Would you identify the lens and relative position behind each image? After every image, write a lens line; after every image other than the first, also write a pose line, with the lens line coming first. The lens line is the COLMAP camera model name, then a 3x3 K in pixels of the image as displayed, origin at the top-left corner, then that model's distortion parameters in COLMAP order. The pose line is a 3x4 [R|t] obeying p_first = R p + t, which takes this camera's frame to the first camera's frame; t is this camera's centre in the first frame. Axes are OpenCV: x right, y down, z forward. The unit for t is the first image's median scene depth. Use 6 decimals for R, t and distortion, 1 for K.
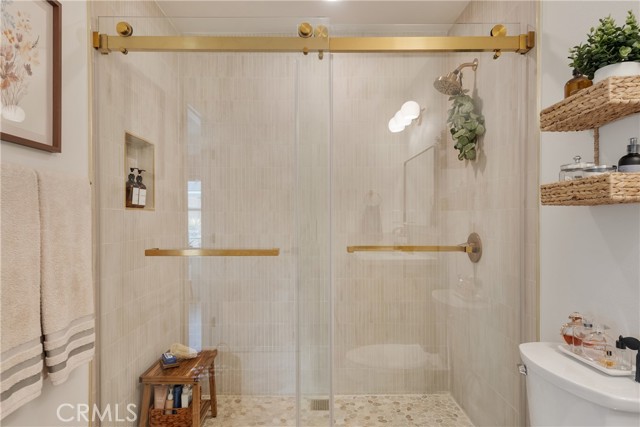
lens RADIAL K [[371.7, 0, 319.7], [0, 371.7, 216.2], [0, 0, 1]] dist [-0.002162, 0.001502]
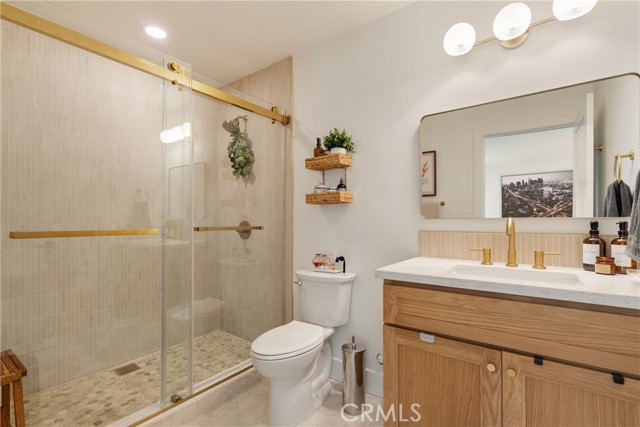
lens RADIAL K [[300.2, 0, 319.5], [0, 300.2, 216.1], [0, 0, 1]] dist [0.000004, -0.000159]
pose [[0.604956, 0.012954, 0.796154, -0.450423], [-0.006133, 0.999914, -0.011610, 0.038662], [-0.796235, 0.002141, 0.604983, -0.062144]]
